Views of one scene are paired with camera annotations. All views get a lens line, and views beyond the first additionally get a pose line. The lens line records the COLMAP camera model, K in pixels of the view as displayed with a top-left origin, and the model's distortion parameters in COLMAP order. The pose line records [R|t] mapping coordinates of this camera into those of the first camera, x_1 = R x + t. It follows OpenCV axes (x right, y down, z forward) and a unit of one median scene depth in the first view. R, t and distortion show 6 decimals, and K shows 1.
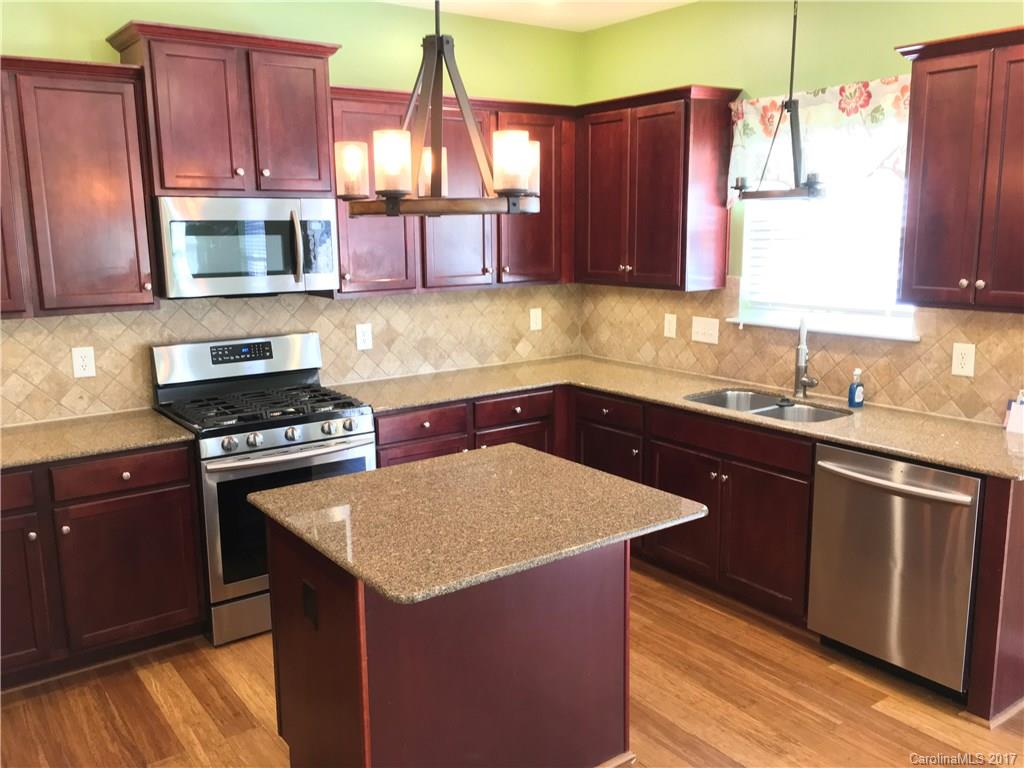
lens RADIAL K [[862.5, 0, 510.3], [0, 862.5, 381.0], [0, 0, 1]] dist [0.053016, -0.038514]
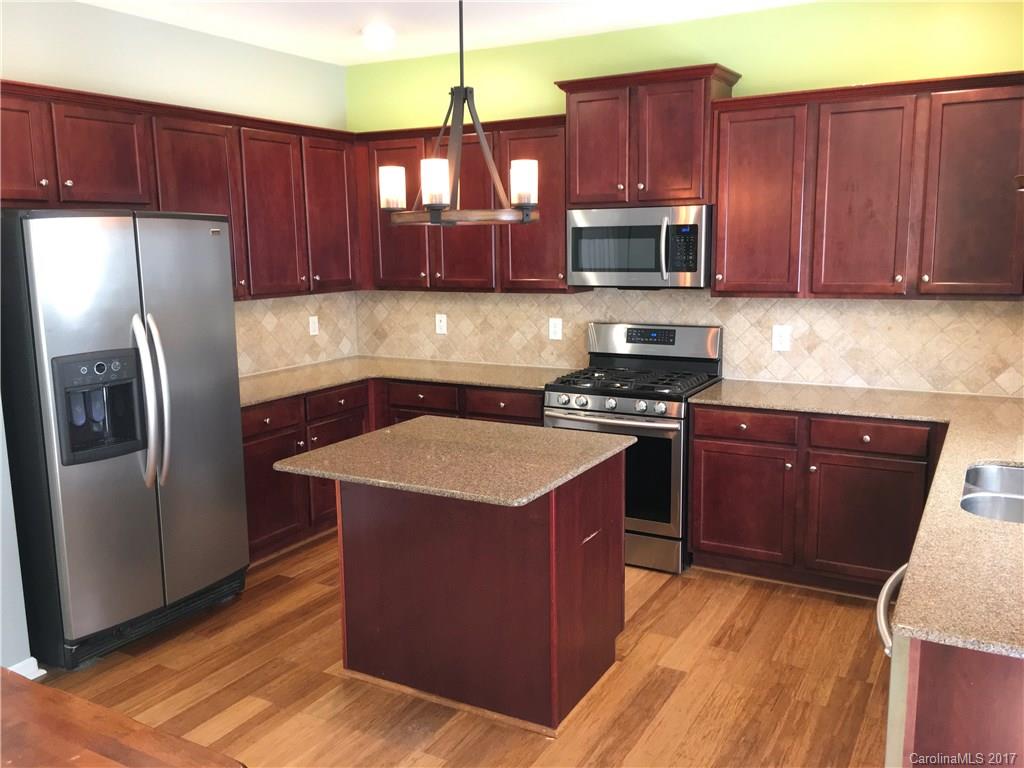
lens RADIAL K [[862.5, 0, 511.5], [0, 862.5, 384.9], [0, 0, 1]] dist [0.053016, -0.038514]
pose [[0.424952, 0.158595, -0.891214, 0.618279], [-0.150798, 0.983178, 0.103056, -0.055157], [0.892567, 0.090600, 0.441720, 0.279246]]
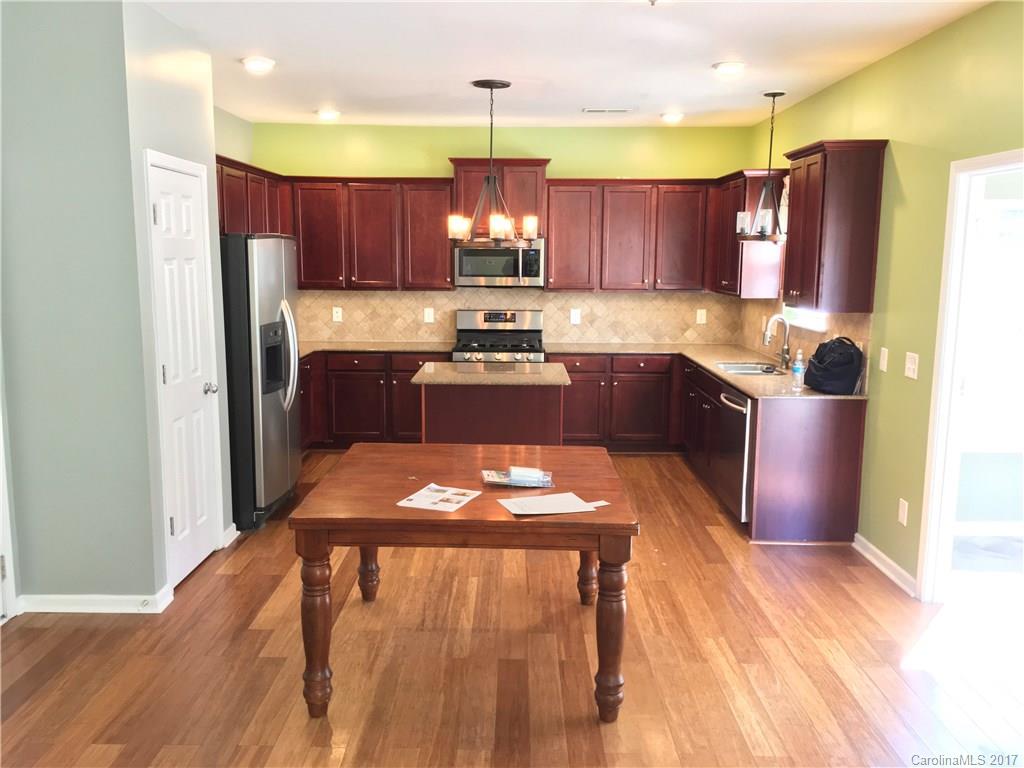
lens RADIAL K [[862.5, 0, 512.7], [0, 862.5, 382.6], [0, 0, 1]] dist [0.053016, -0.038514]
pose [[0.809566, 0.107629, -0.577078, 0.751915], [-0.121587, 0.992474, 0.014532, 0.071234], [0.574299, 0.058401, 0.816560, -0.483063]]
